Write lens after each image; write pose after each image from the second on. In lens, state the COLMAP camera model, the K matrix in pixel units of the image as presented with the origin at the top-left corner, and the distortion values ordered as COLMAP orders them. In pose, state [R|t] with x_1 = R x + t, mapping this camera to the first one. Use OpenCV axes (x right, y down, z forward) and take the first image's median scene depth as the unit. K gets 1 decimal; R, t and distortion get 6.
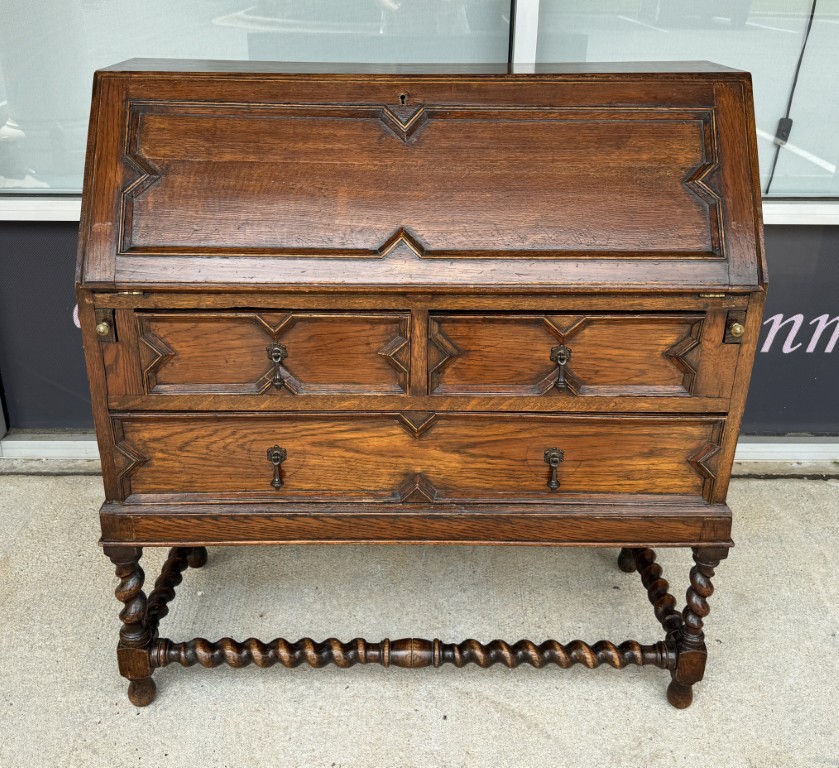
lens RADIAL K [[772.3, 0, 408.6], [0, 772.3, 376.2], [0, 0, 1]] dist [0.043848, 0.000000]
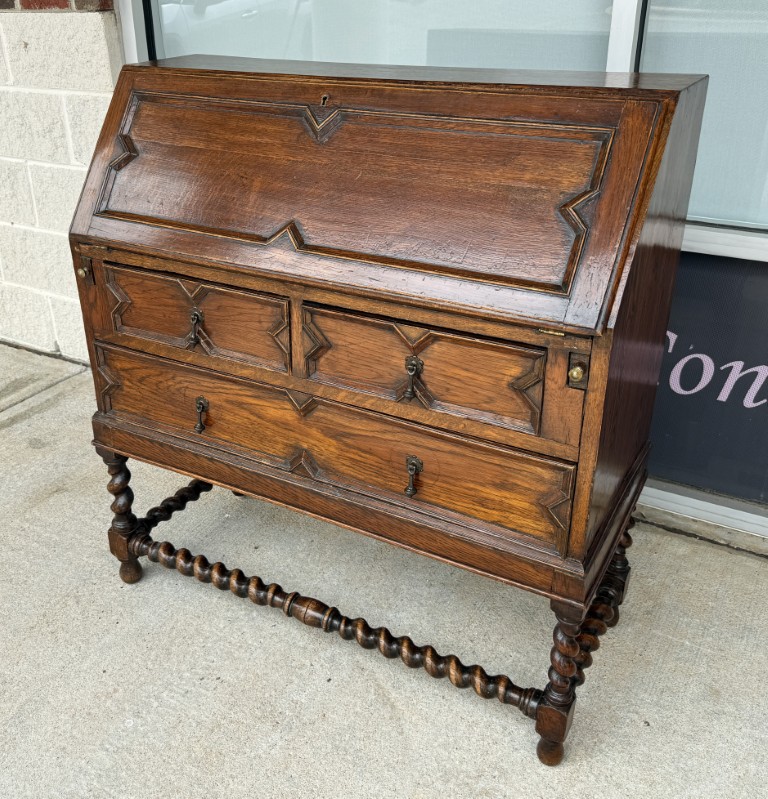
lens RADIAL K [[733.8, 0, 389.0], [0, 733.8, 394.3], [0, 0, 1]] dist [0.071805, 0.000000]
pose [[0.887412, 0.212135, -0.409266, 0.563933], [-0.197480, 0.977175, 0.078303, -0.058581], [0.416535, 0.011335, 0.909049, 0.110987]]
